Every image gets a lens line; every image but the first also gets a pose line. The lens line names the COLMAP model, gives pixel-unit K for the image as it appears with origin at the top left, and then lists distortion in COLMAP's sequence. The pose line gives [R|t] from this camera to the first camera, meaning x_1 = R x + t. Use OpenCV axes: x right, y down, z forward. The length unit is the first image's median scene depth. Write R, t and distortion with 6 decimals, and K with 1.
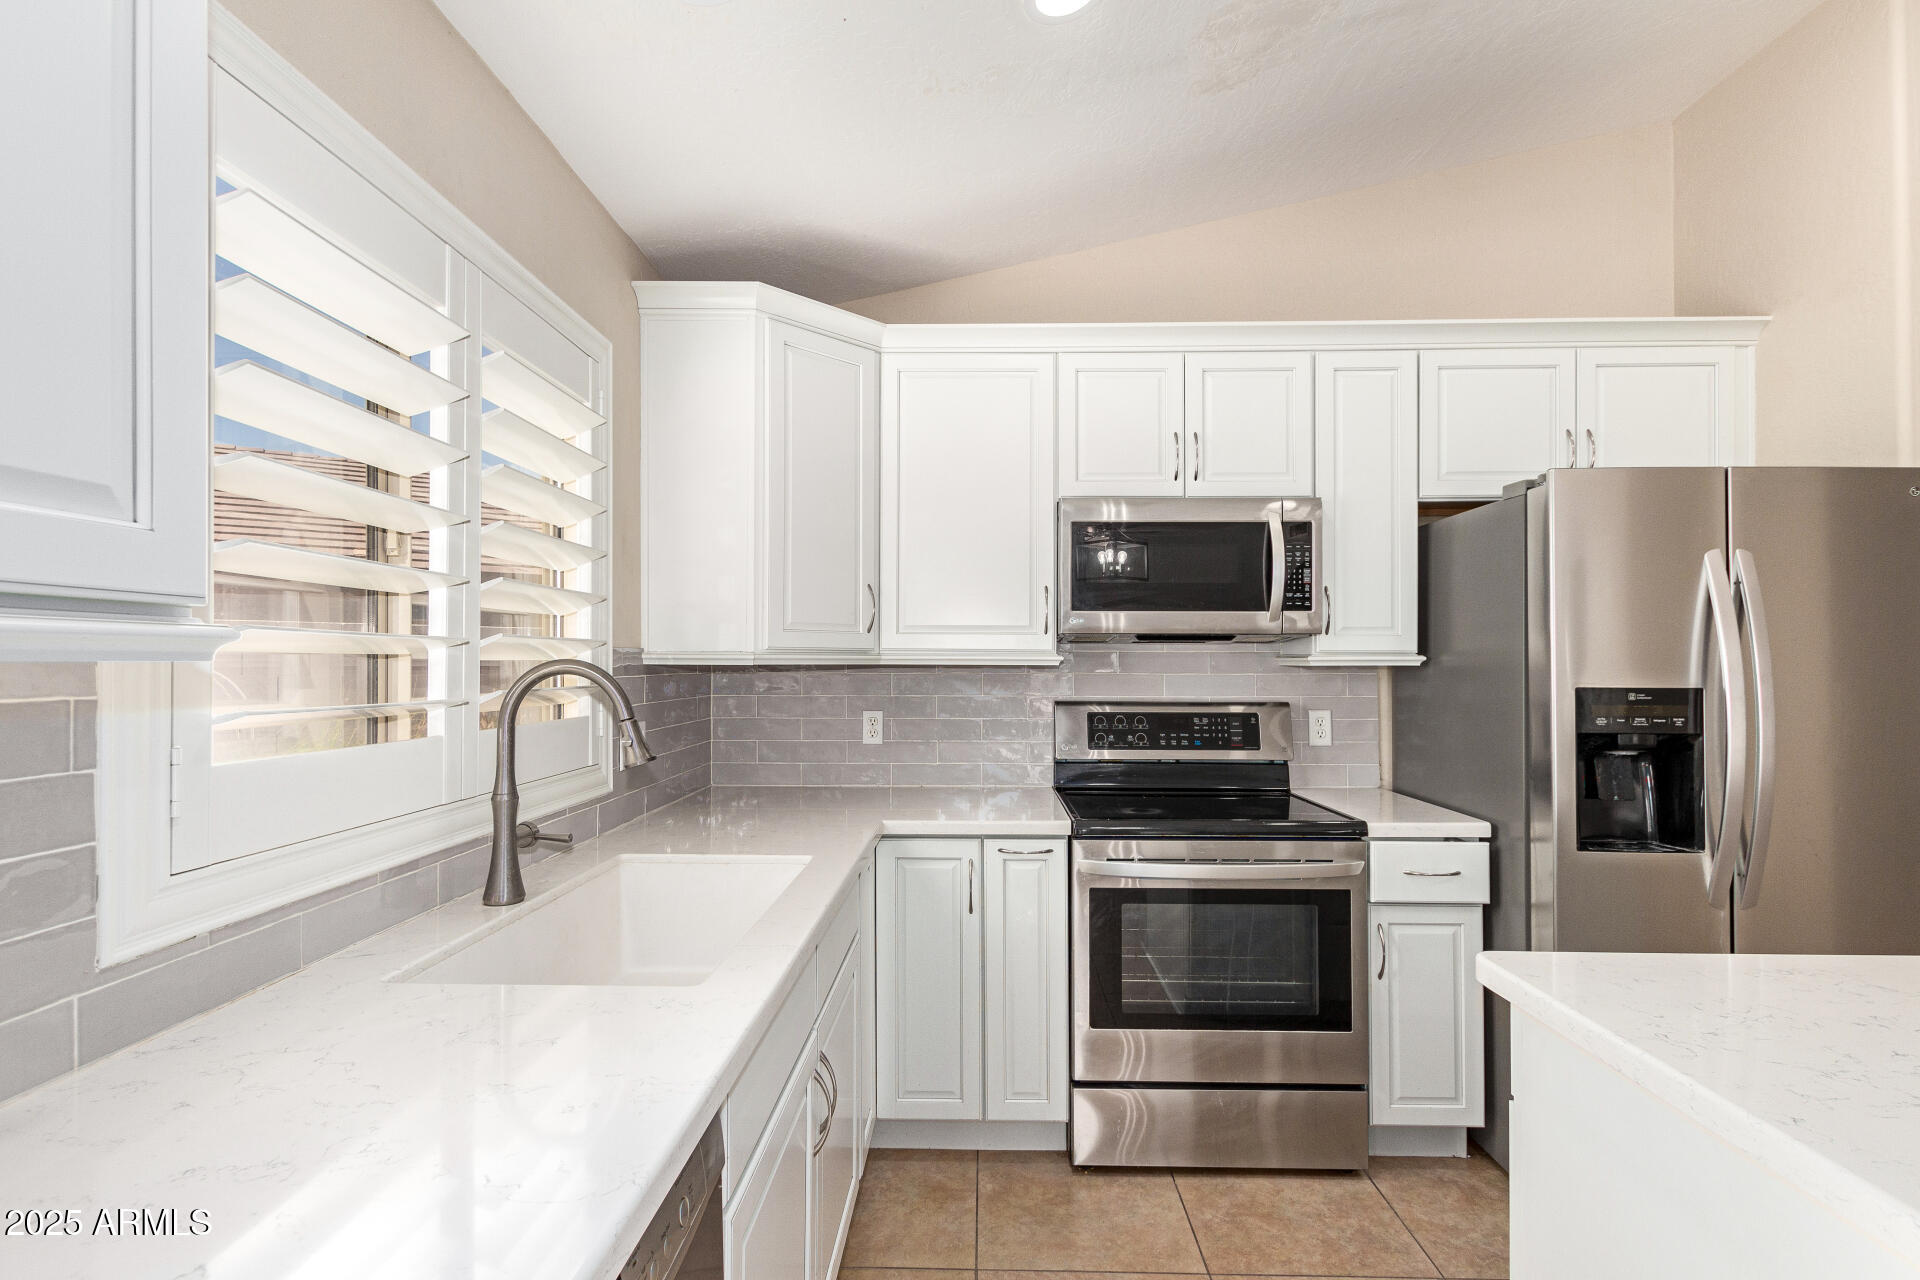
lens RADIAL K [[896.6, 0, 943.7], [0, 896.6, 655.6], [0, 0, 1]] dist [0.019771, -0.000007]
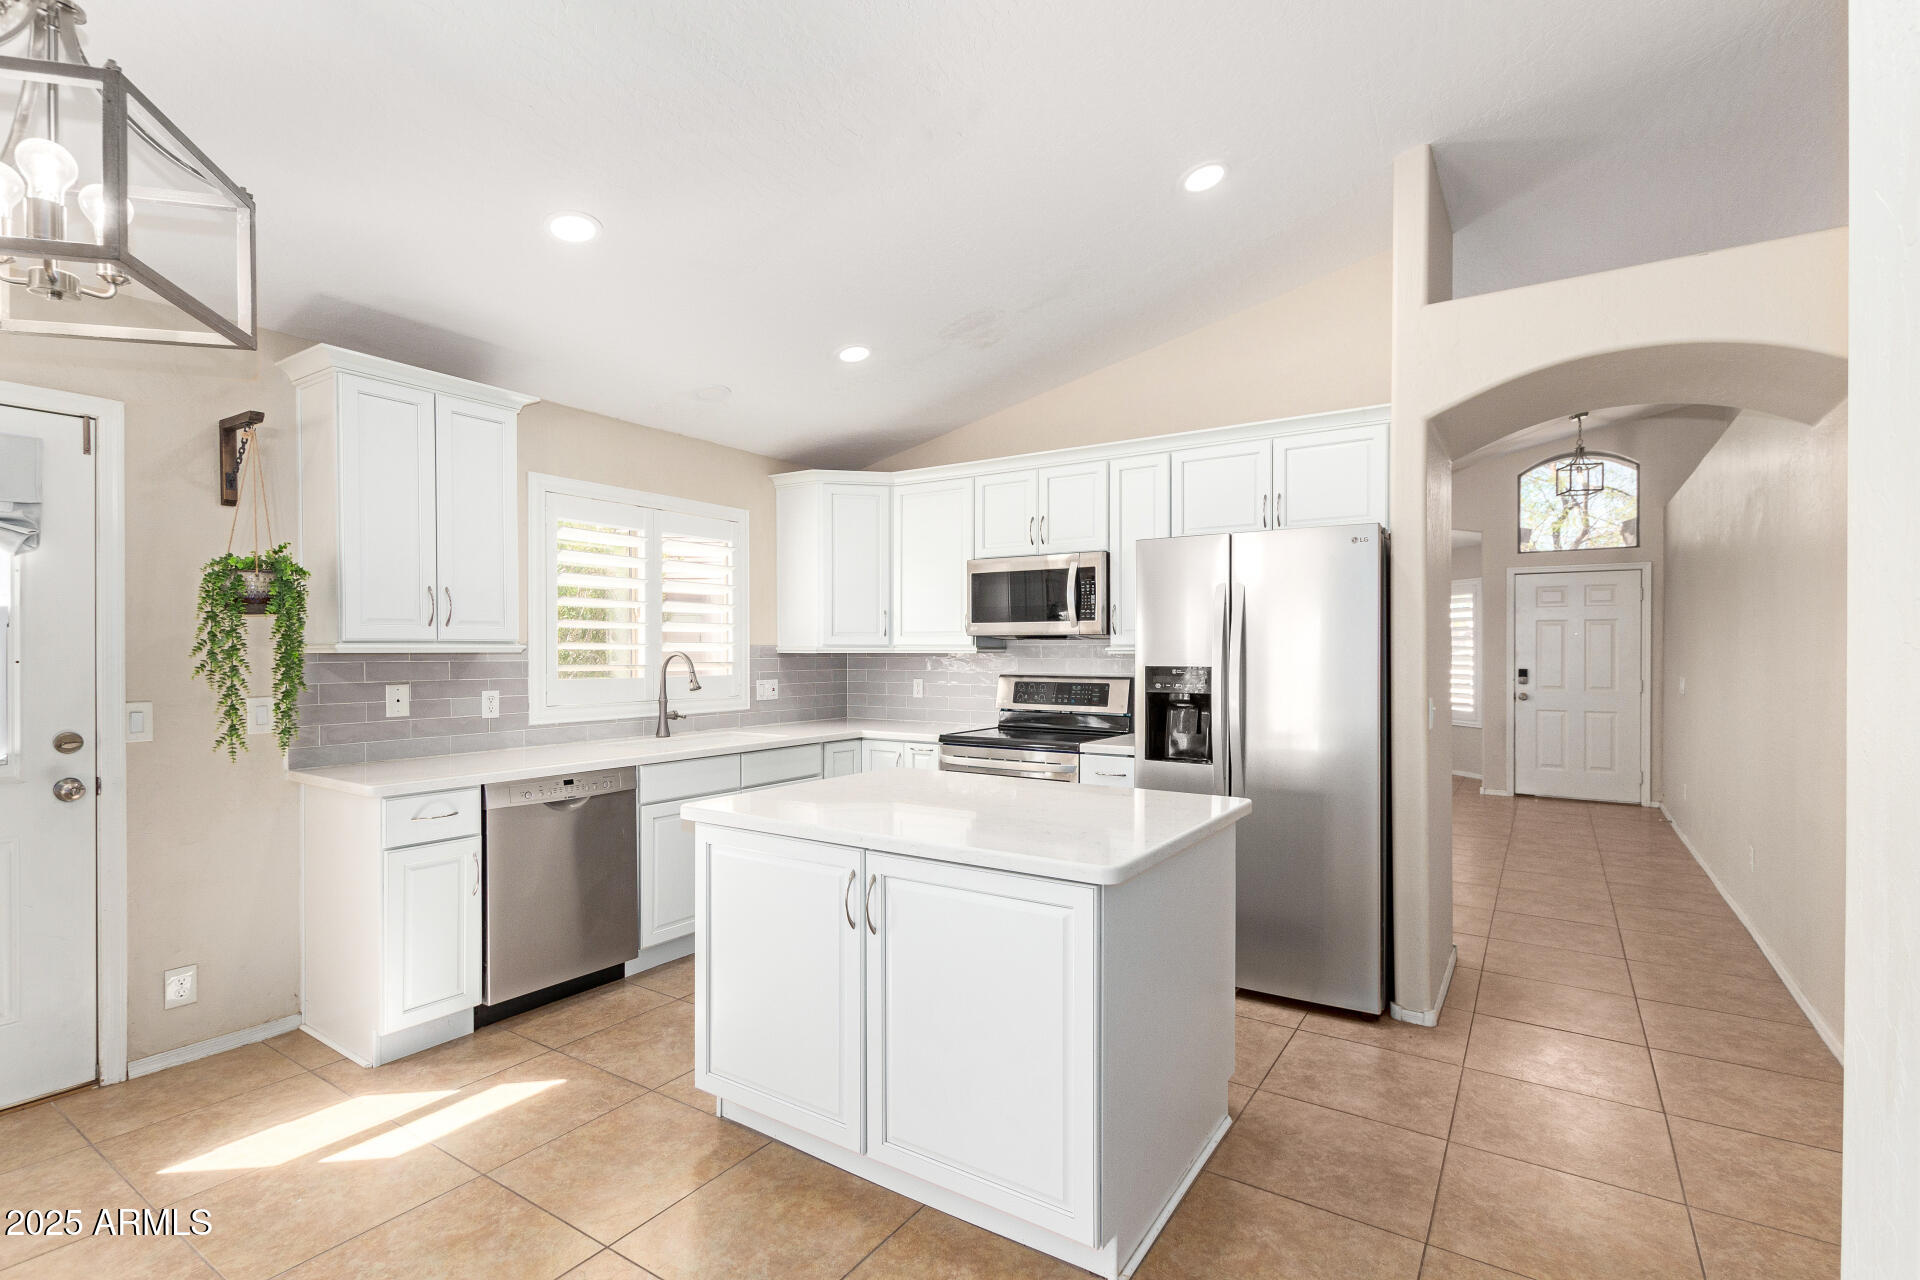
lens RADIAL K [[896.6, 0, 963.1], [0, 896.6, 655.1], [0, 0, 1]] dist [0.019771, -0.000007]
pose [[0.846073, 0.001564, -0.533065, 1.068343], [0.005639, 0.999913, 0.011884, -0.007232], [0.533038, -0.013061, 0.845991, -0.520829]]
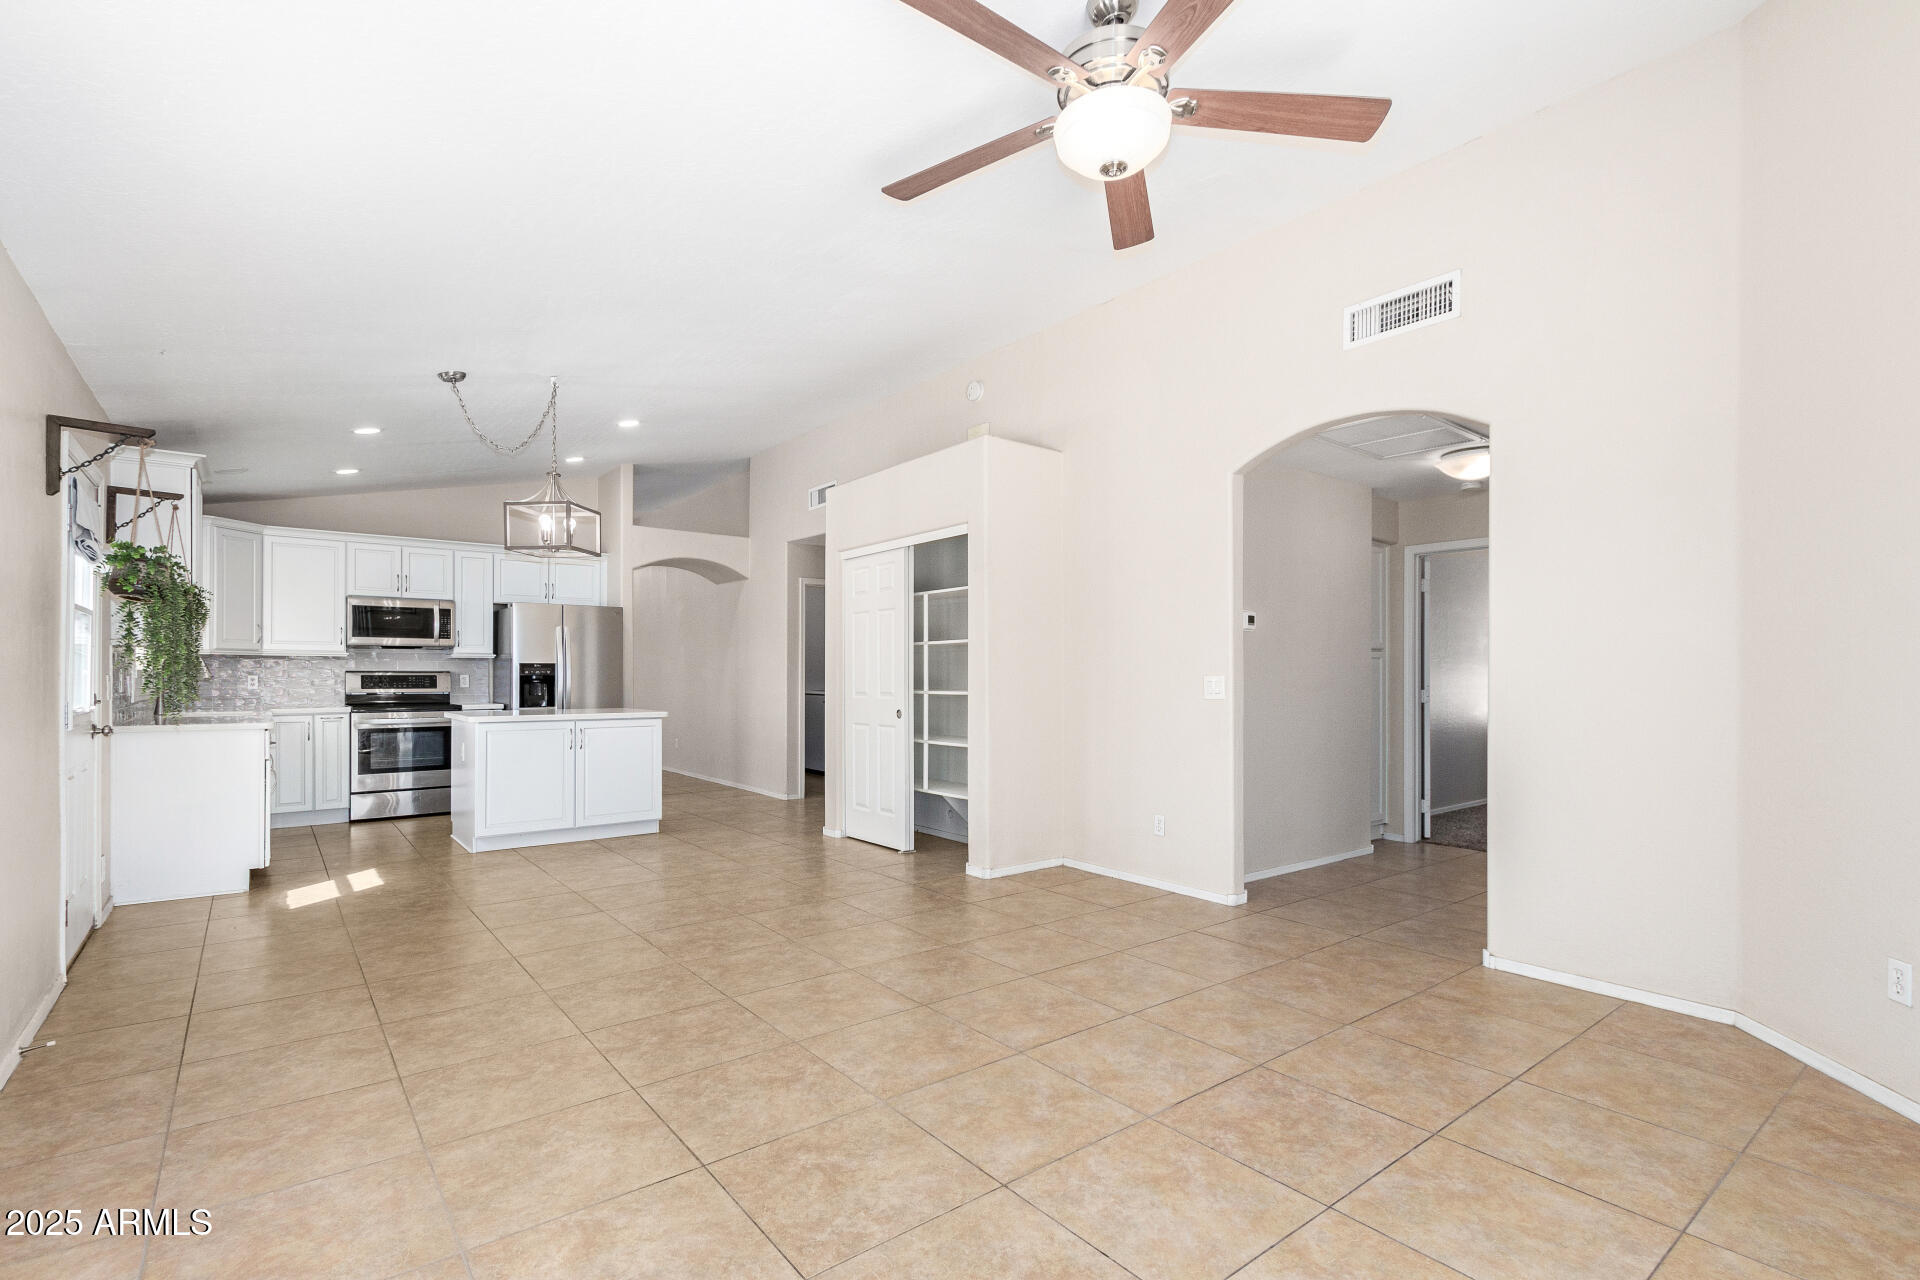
lens RADIAL K [[896.6, 0, 967.1], [0, 896.6, 668.5], [0, 0, 1]] dist [0.019771, -0.000007]
pose [[0.758038, 0.002213, 0.652206, -0.241074], [-0.006314, 0.999972, 0.003946, 0.025087], [-0.652180, -0.007109, 0.758031, -2.353805]]
